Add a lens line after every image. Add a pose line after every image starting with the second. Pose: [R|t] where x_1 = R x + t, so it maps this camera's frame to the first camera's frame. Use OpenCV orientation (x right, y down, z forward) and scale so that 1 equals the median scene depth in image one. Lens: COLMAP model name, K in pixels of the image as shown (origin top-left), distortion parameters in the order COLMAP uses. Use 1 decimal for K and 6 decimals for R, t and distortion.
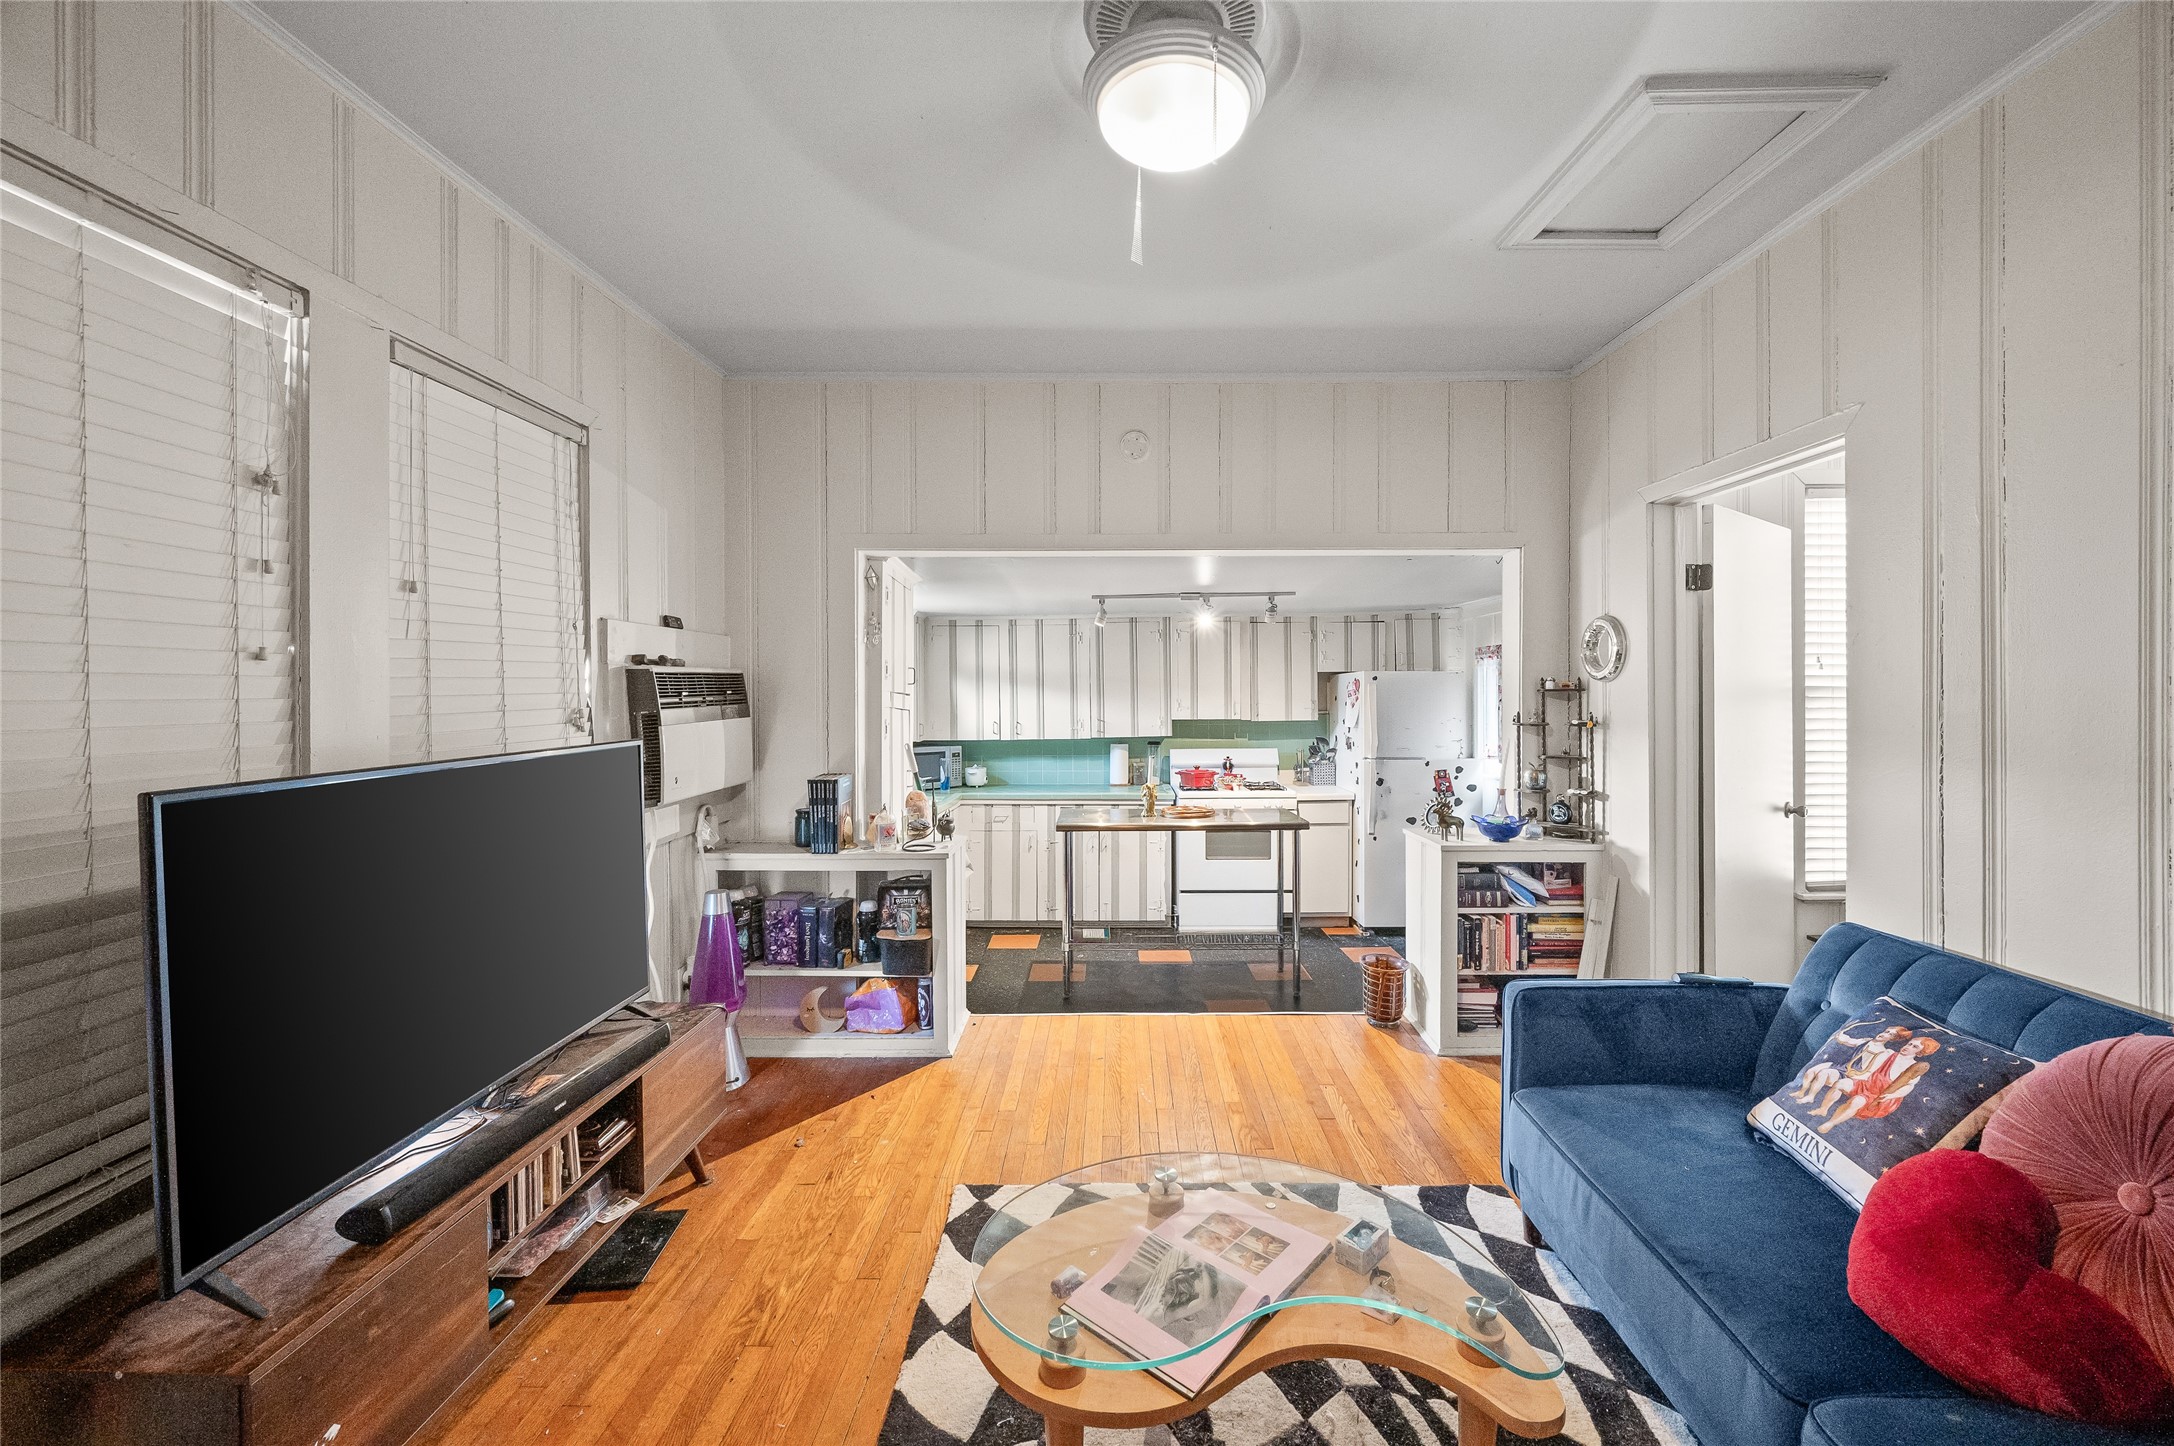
lens RADIAL K [[877.7, 0, 1101.0], [0, 877.7, 711.0], [0, 0, 1]] dist [-0.000746, 0.000322]
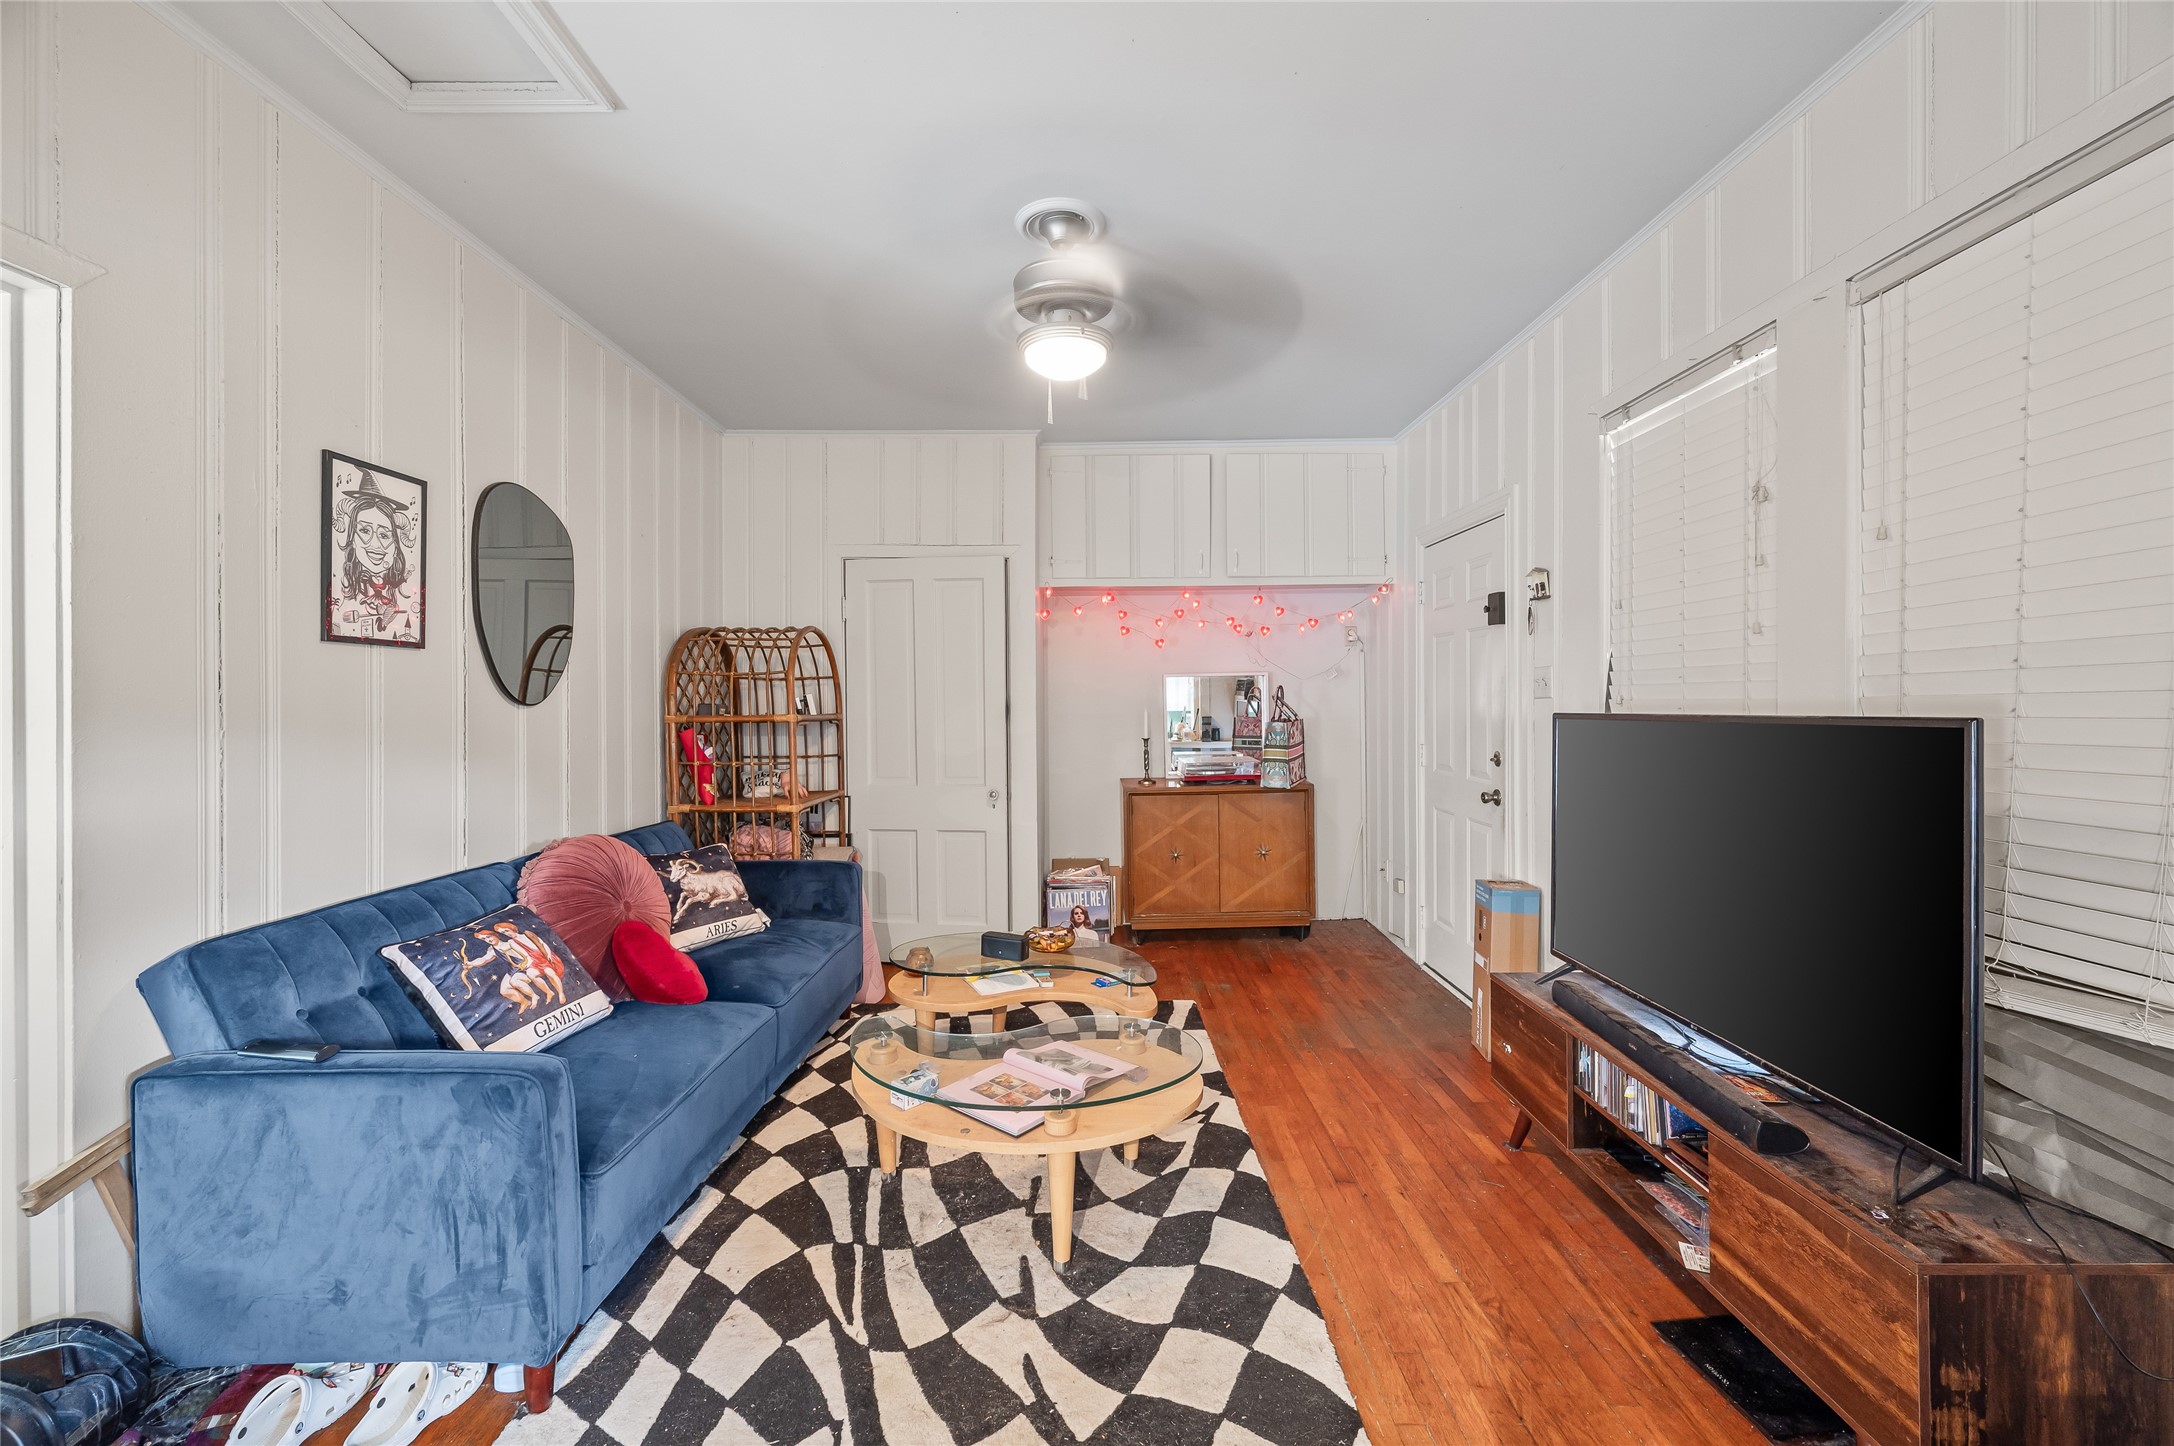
lens RADIAL K [[877.7, 0, 1081.4], [0, 877.7, 702.4], [0, 0, 1]] dist [-0.000746, 0.000322]
pose [[-0.999714, 0.006846, -0.022909, 0.067044], [0.006554, 0.999897, 0.012773, 0.018582], [0.022994, 0.012619, -0.999656, 2.012018]]
